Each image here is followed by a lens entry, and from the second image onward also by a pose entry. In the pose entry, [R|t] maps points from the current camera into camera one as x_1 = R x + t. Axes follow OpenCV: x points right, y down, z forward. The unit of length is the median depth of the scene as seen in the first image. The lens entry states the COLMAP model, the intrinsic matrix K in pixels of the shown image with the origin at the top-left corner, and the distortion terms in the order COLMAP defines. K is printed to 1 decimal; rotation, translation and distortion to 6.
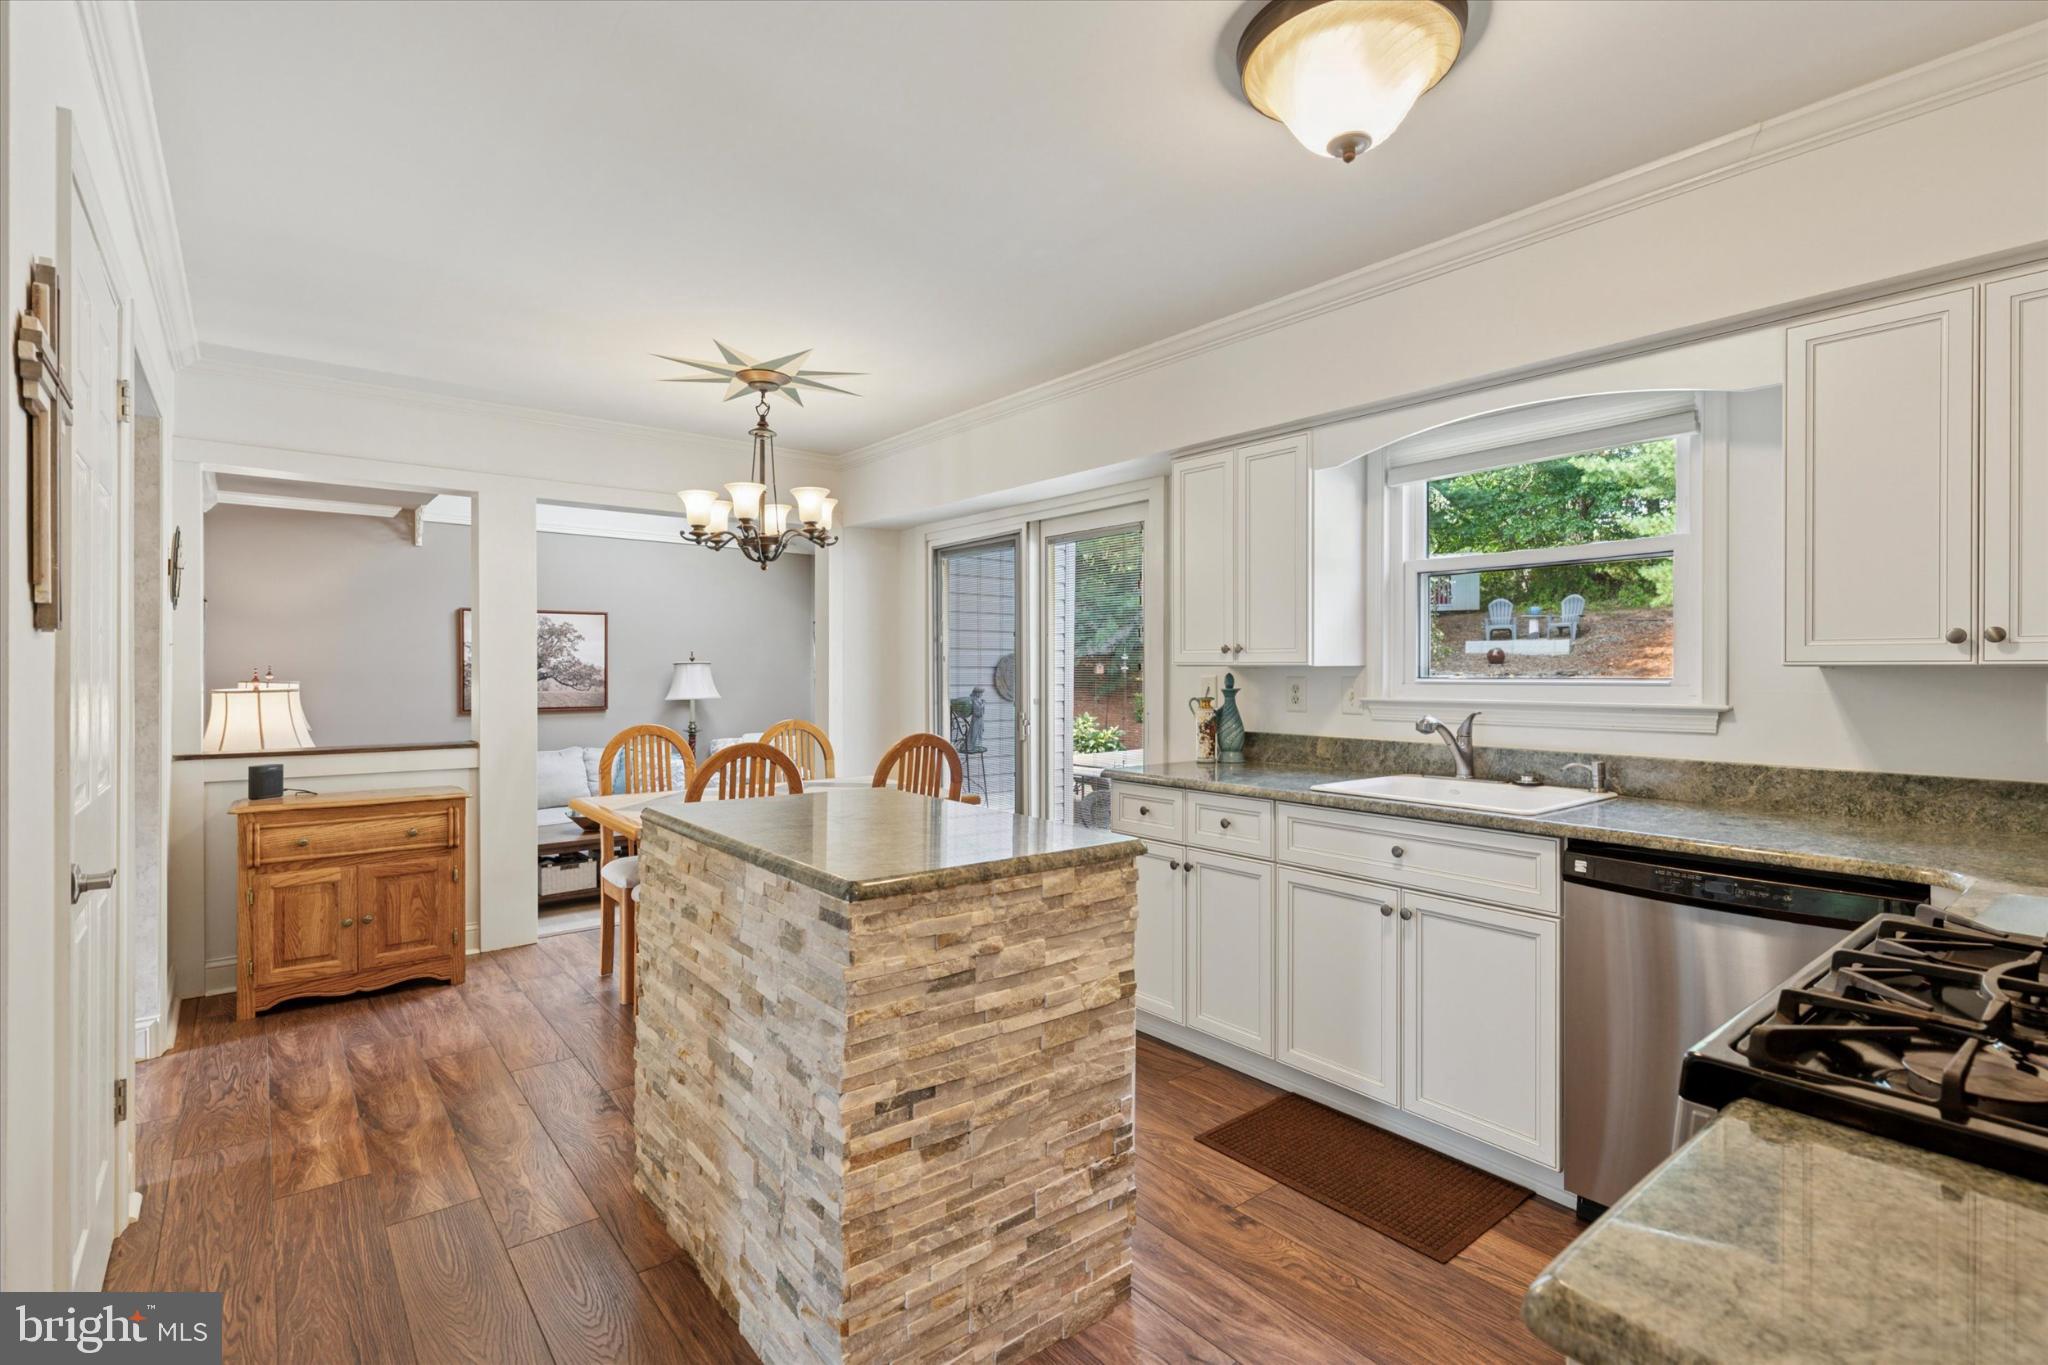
lens RADIAL K [[967.1, 0, 1012.2], [0, 967.1, 665.5], [0, 0, 1]] dist [-0.008669, 0.001306]
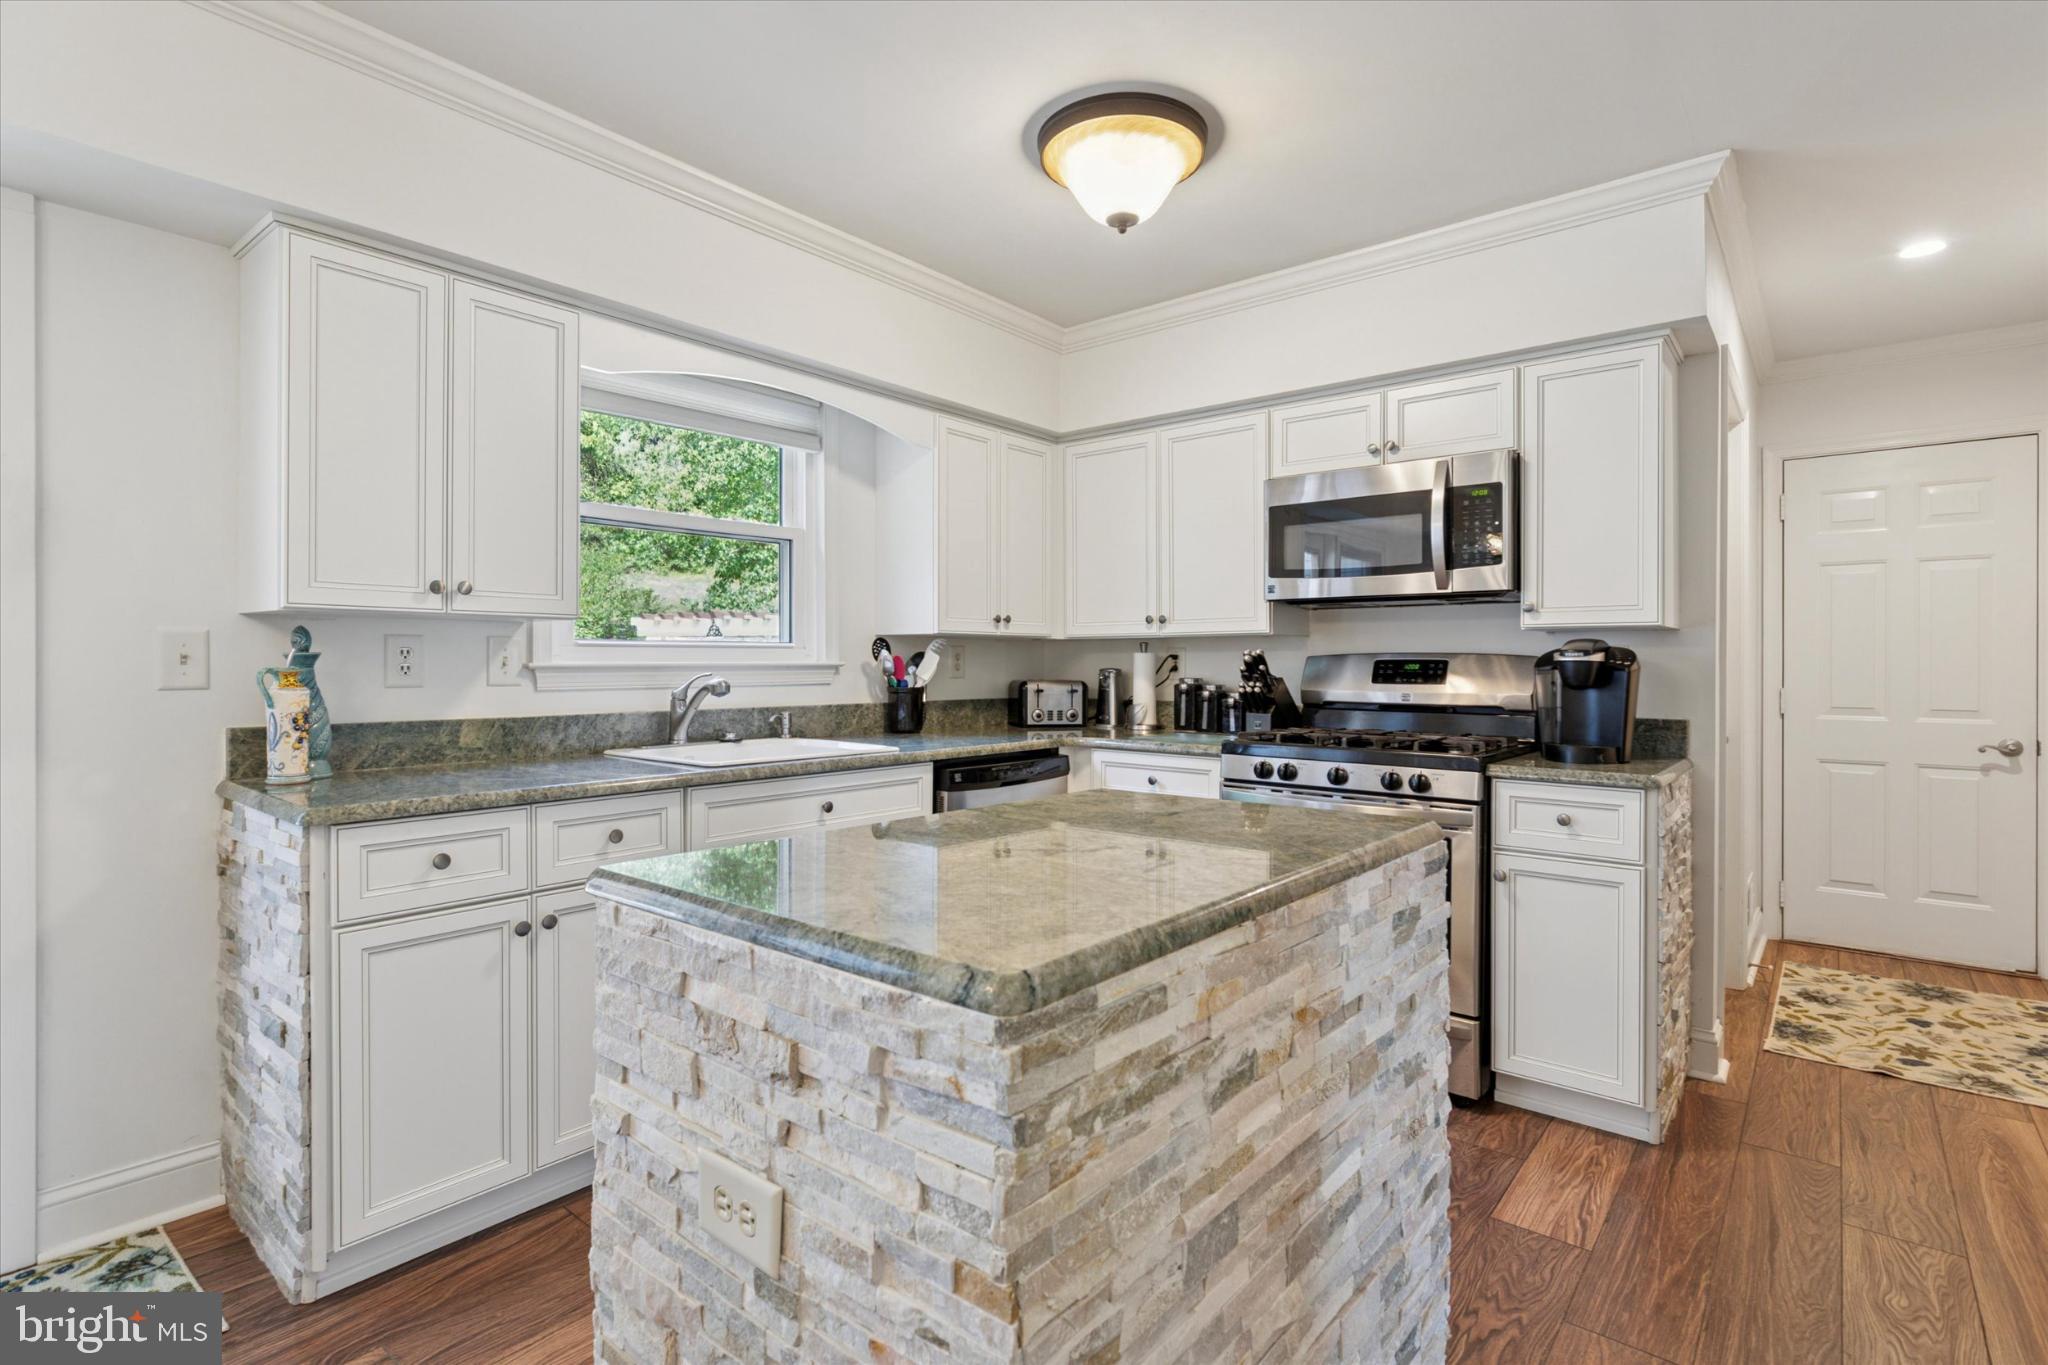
lens RADIAL K [[967.1, 0, 1005.7], [0, 967.1, 668.1], [0, 0, 1]] dist [-0.008669, 0.001306]
pose [[-0.188776, -0.003981, 0.982012, -0.612285], [-0.002845, 0.999990, 0.003507, 0.042473], [-0.982016, -0.002132, -0.188785, 0.985580]]
